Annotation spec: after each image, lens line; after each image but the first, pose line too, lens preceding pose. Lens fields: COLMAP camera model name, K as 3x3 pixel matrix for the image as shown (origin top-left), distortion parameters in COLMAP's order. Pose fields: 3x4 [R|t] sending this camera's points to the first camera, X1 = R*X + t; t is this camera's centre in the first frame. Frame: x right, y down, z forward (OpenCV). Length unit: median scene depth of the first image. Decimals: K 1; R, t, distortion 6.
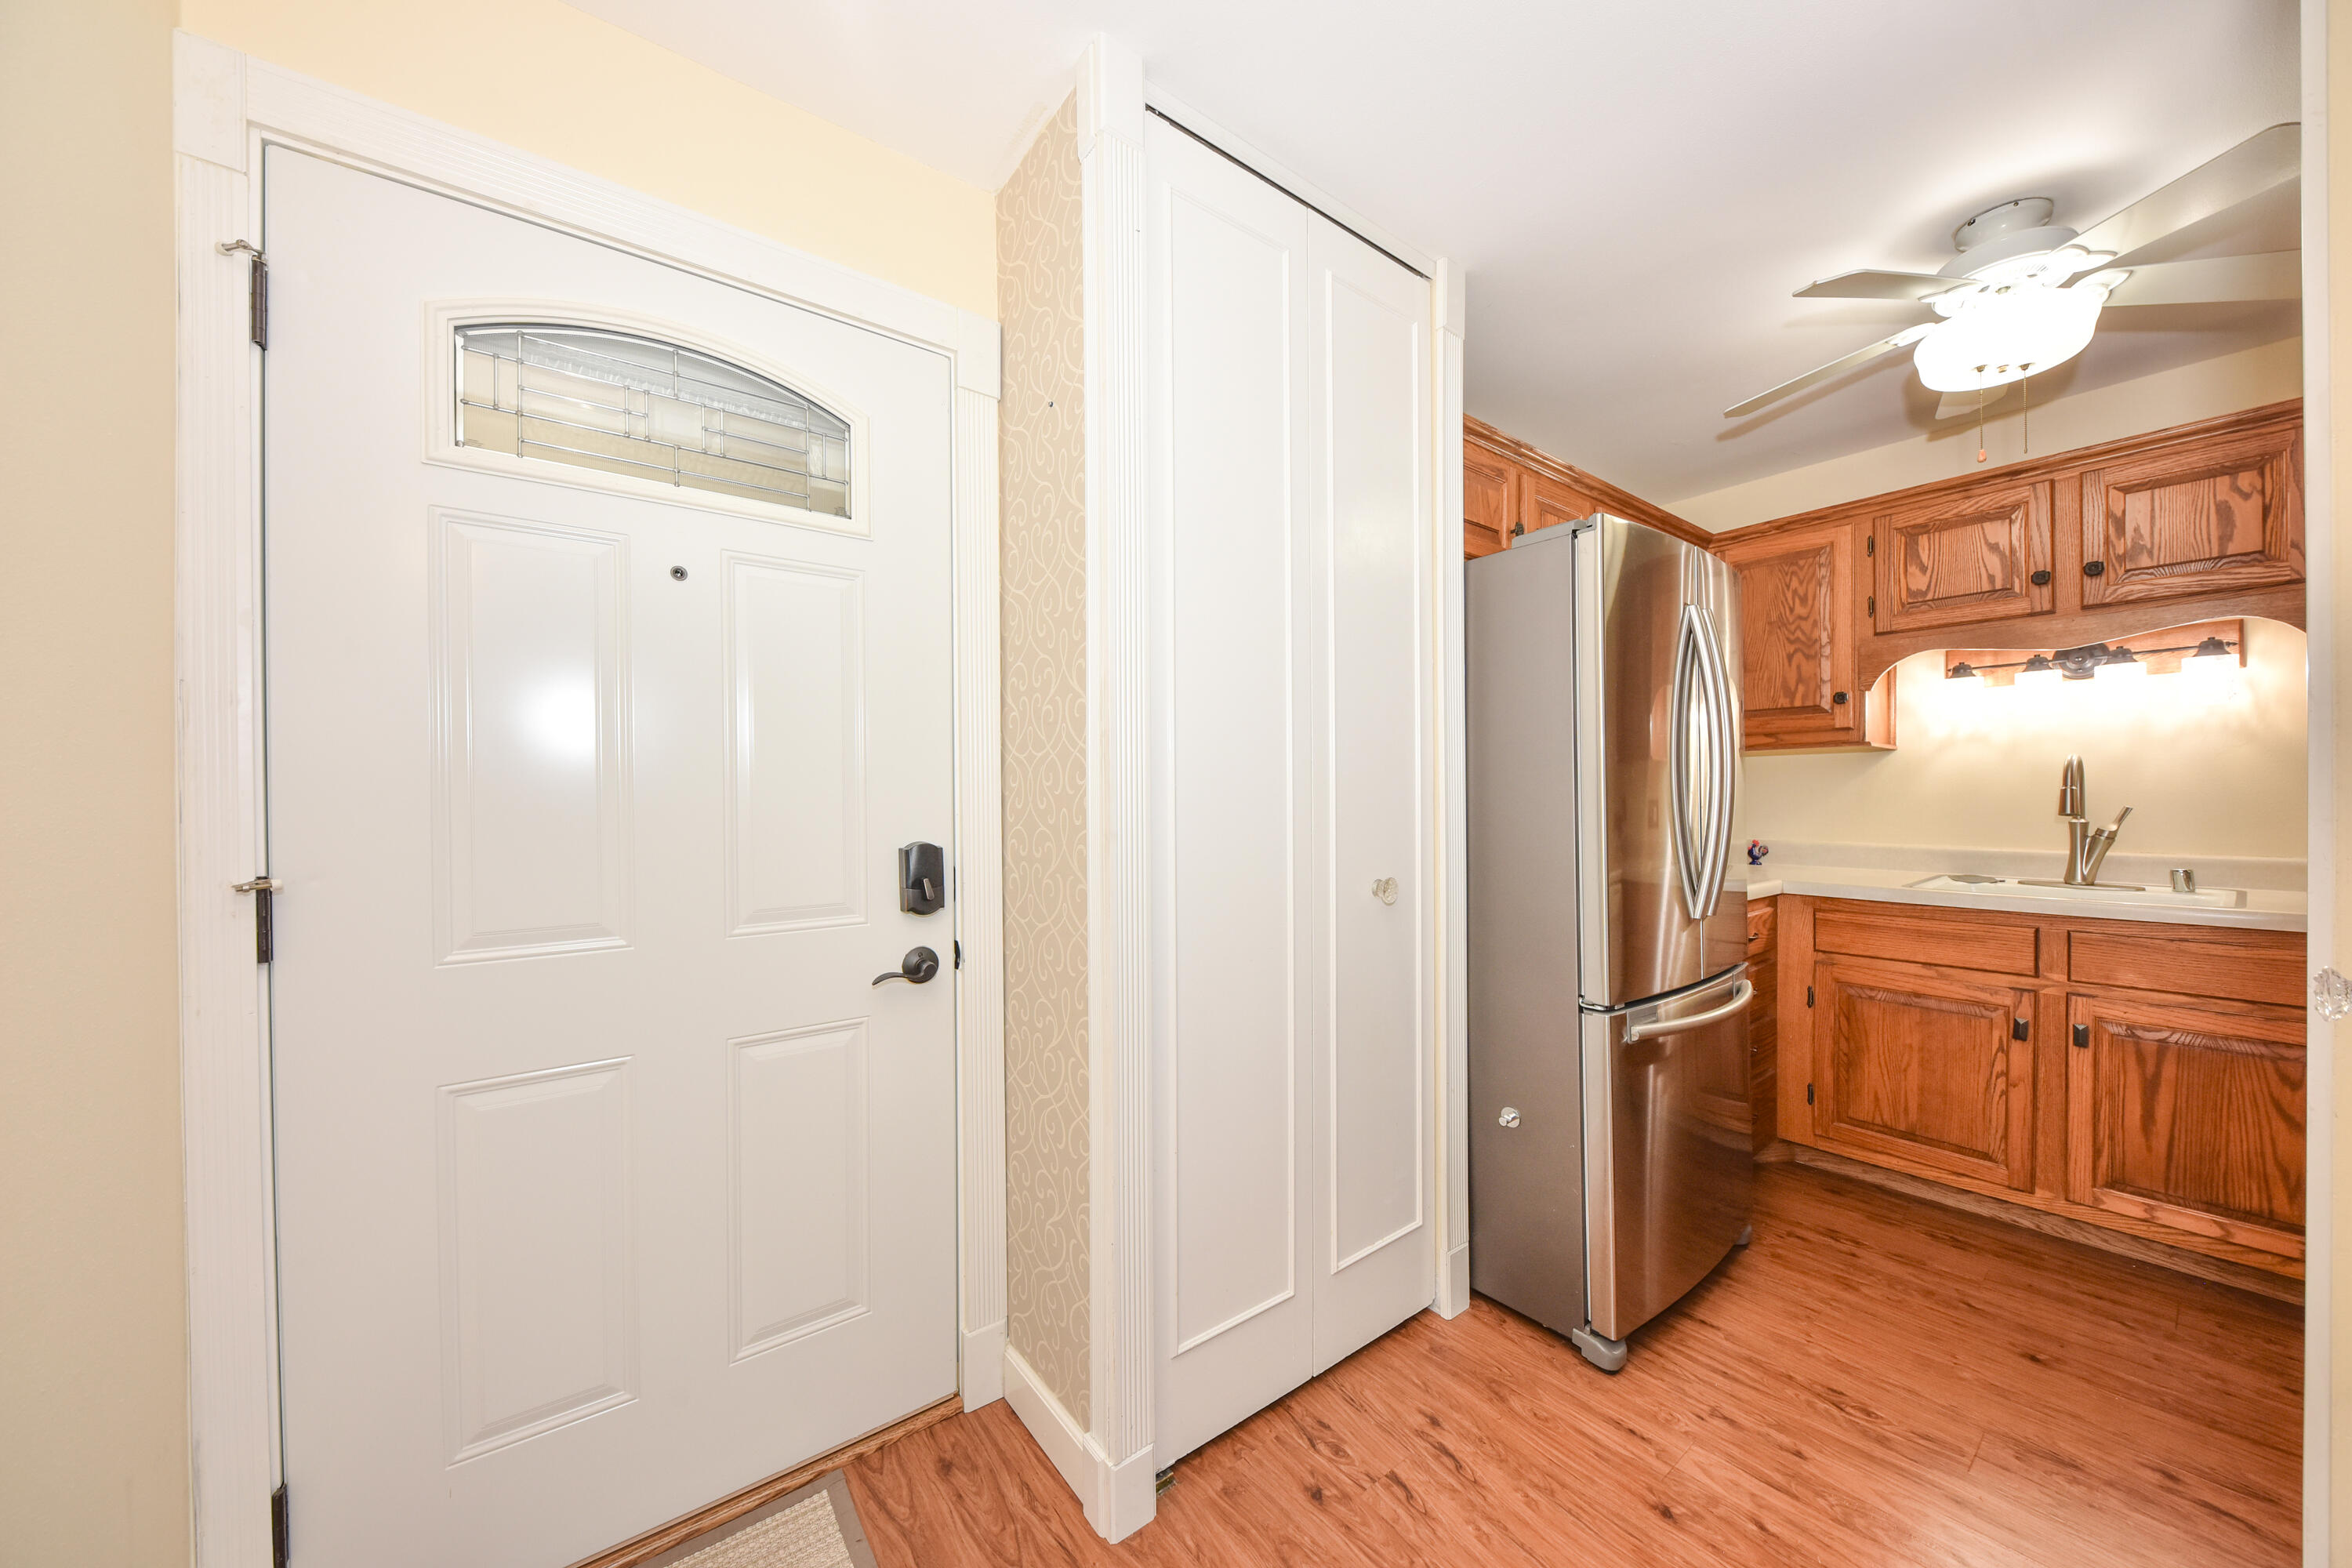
lens RADIAL K [[805.4, 0, 1179.6], [0, 805.4, 798.5], [0, 0, 1]] dist [0.002253, -0.003446]
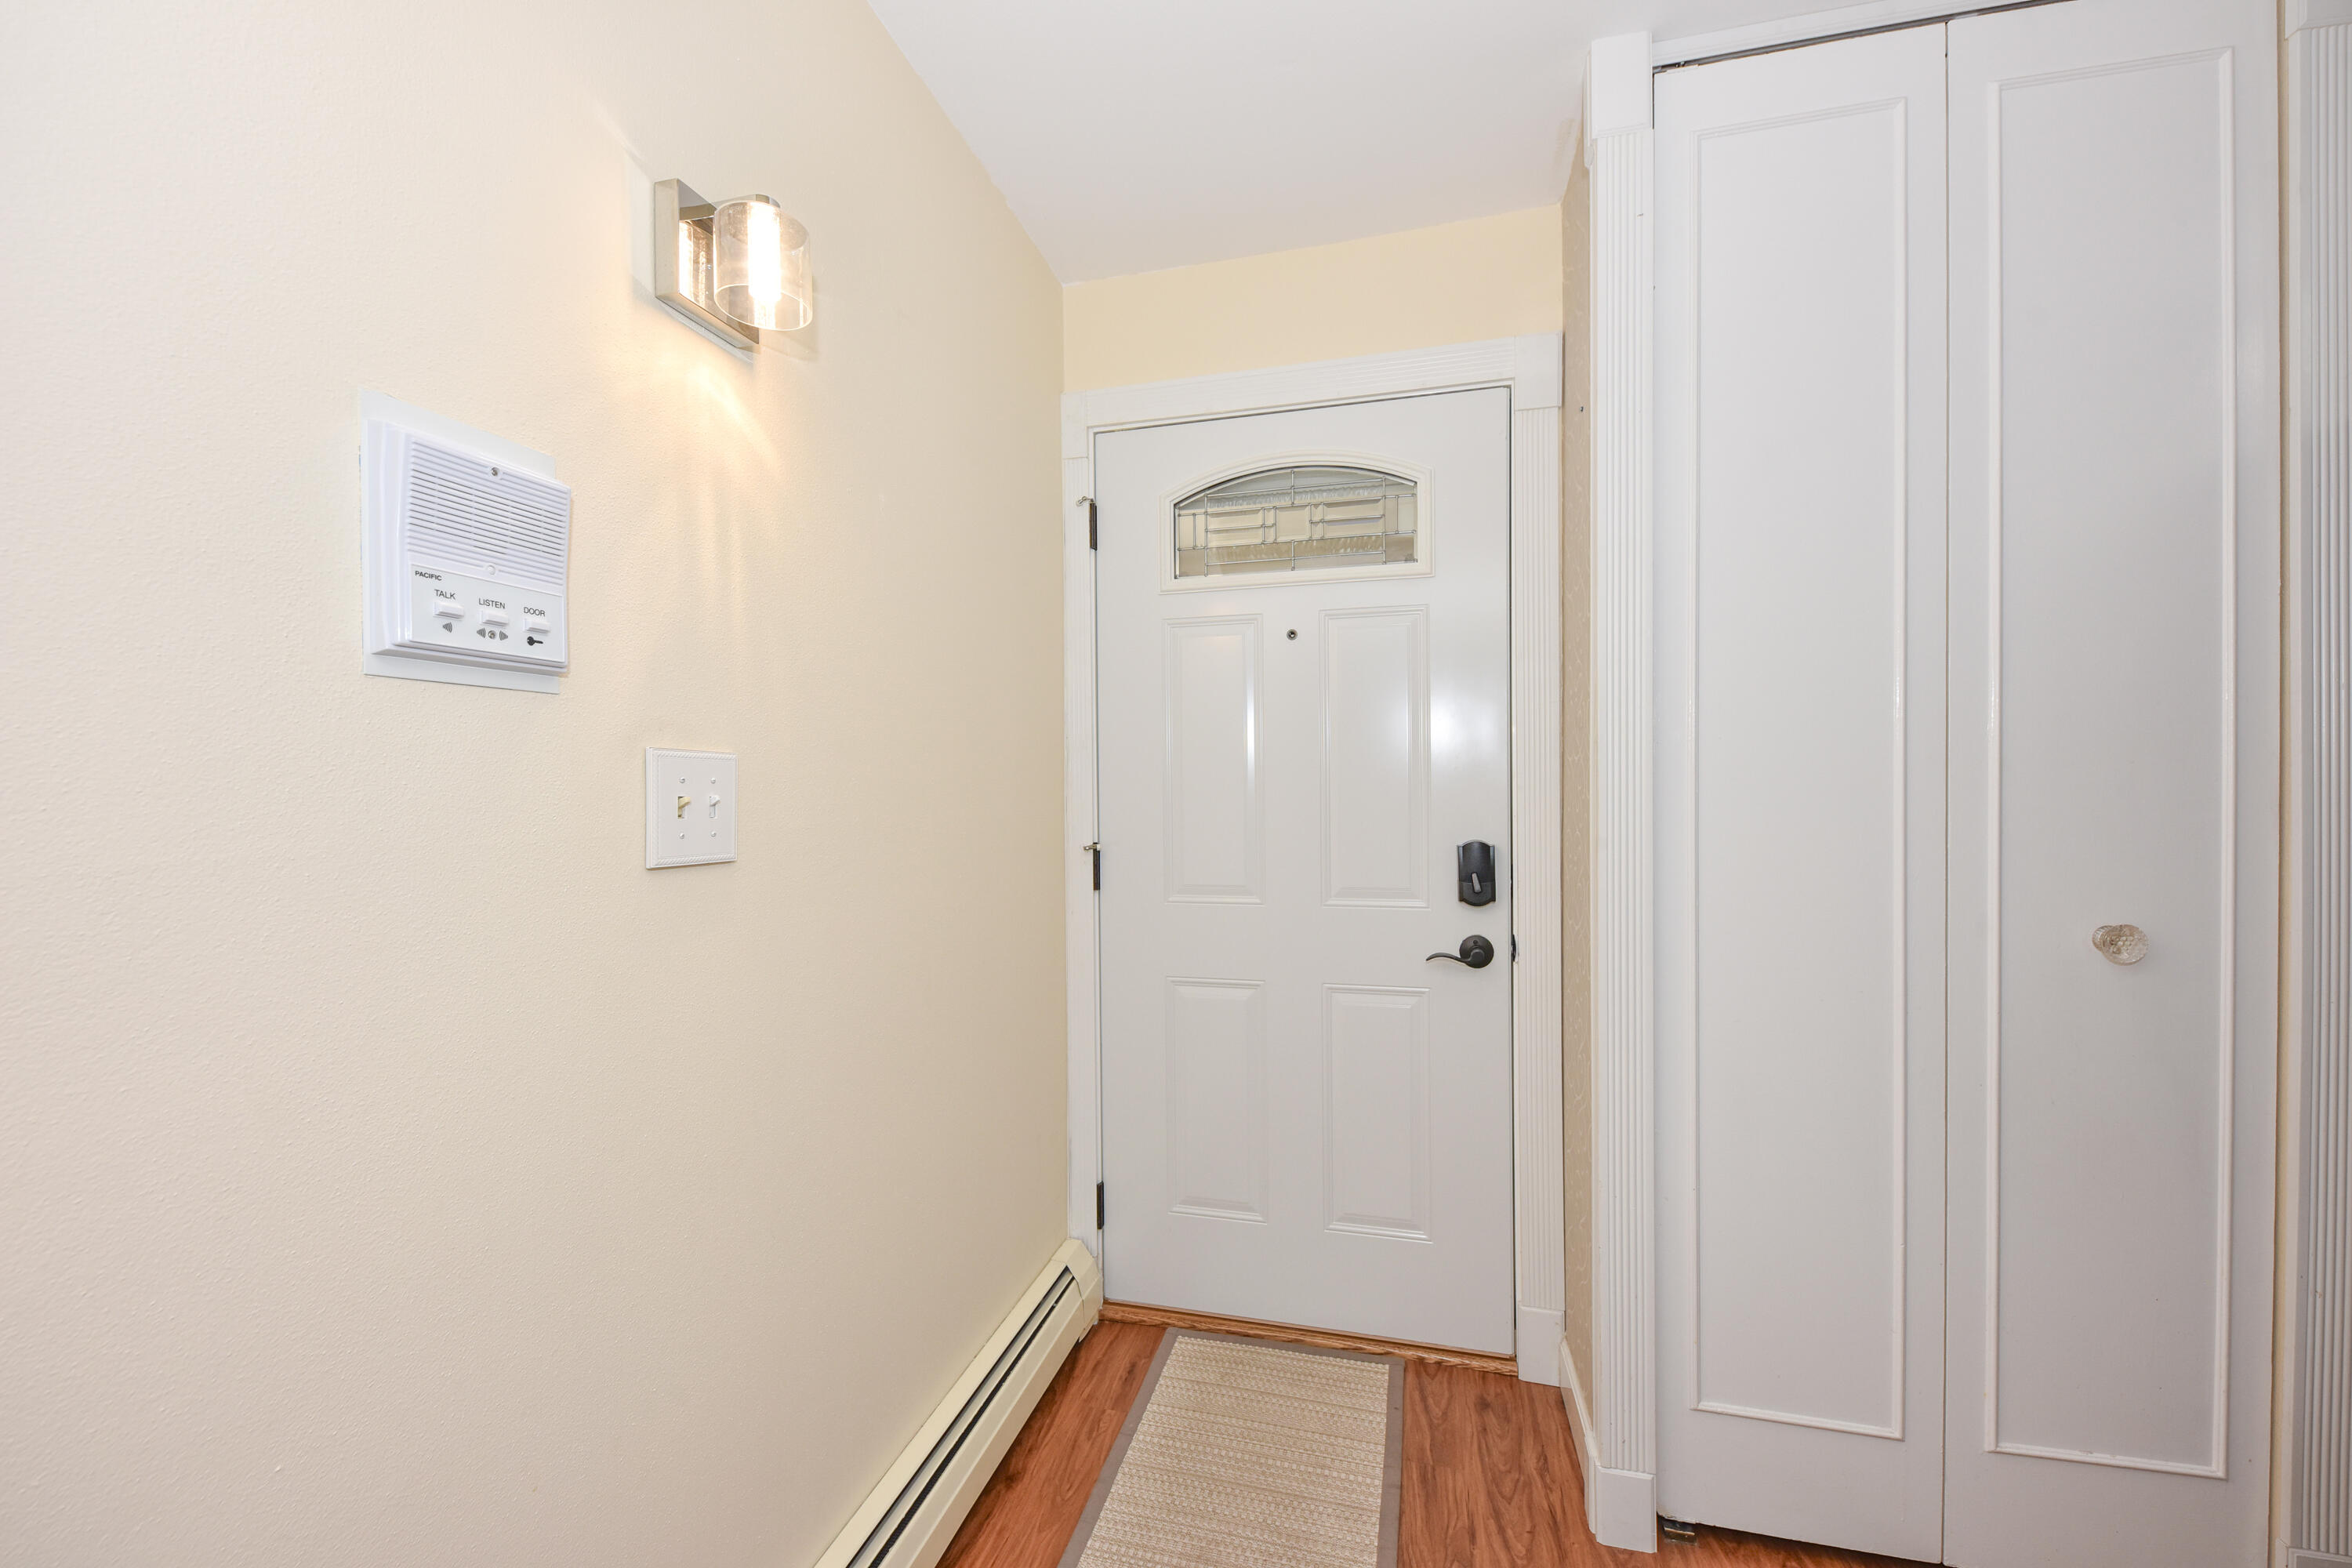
lens RADIAL K [[930.0, 0, 1176.8], [0, 930.0, 792.8], [0, 0, 1]] dist [-0.001886, -0.000334]
pose [[0.621098, 0.005448, -0.783714, 0.468223], [0.002890, 0.999953, 0.009241, -0.026202], [0.783728, -0.008004, 0.621053, -0.124760]]
